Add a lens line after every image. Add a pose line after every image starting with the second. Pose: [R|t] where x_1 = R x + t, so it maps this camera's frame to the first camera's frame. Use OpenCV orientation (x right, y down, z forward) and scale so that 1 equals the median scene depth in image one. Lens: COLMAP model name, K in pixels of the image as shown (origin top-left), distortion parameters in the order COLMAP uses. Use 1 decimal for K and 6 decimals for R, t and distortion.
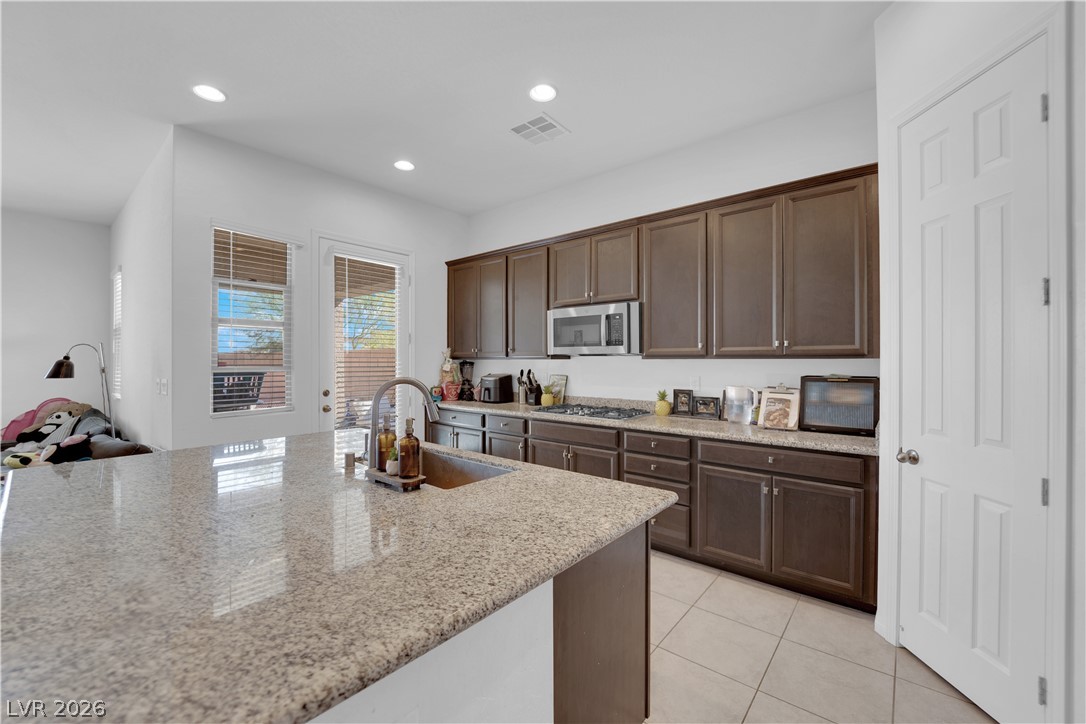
lens RADIAL K [[434.8, 0, 542.9], [0, 434.8, 357.6], [0, 0, 1]] dist [-0.009117, -0.003761]
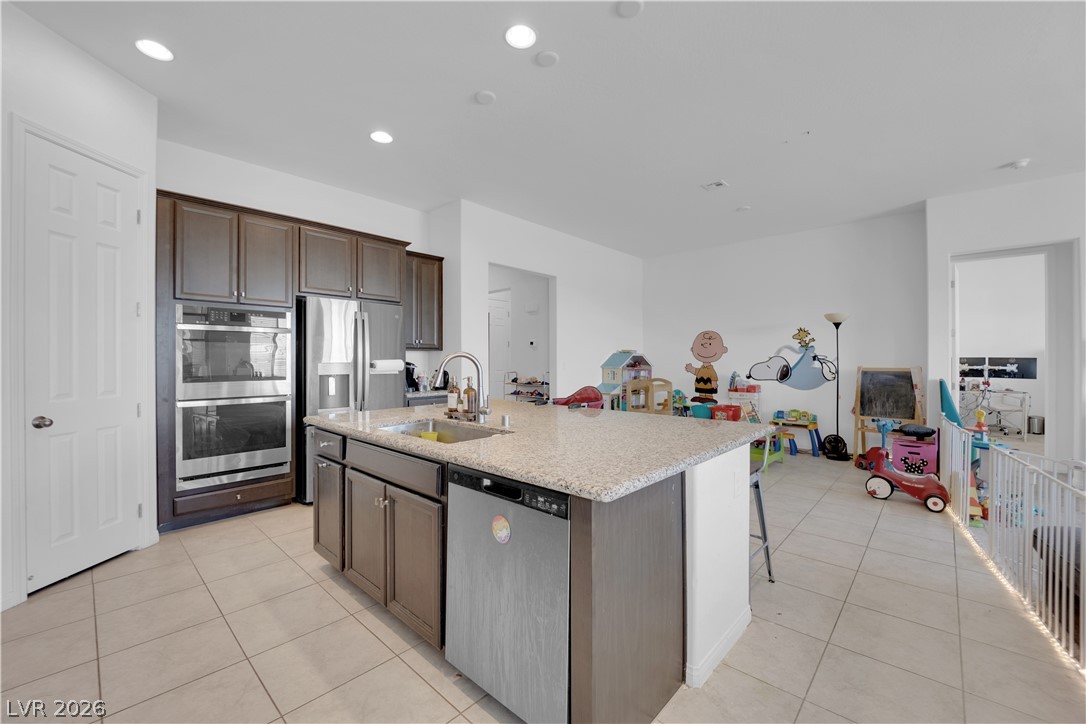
lens RADIAL K [[434.8, 0, 544.8], [0, 434.8, 359.7], [0, 0, 1]] dist [-0.009117, -0.003761]
pose [[-0.998574, 0.003618, 0.053266, -0.342364], [0.003529, 0.999992, -0.001757, 0.038584], [-0.053272, -0.001567, -0.998579, 1.209535]]
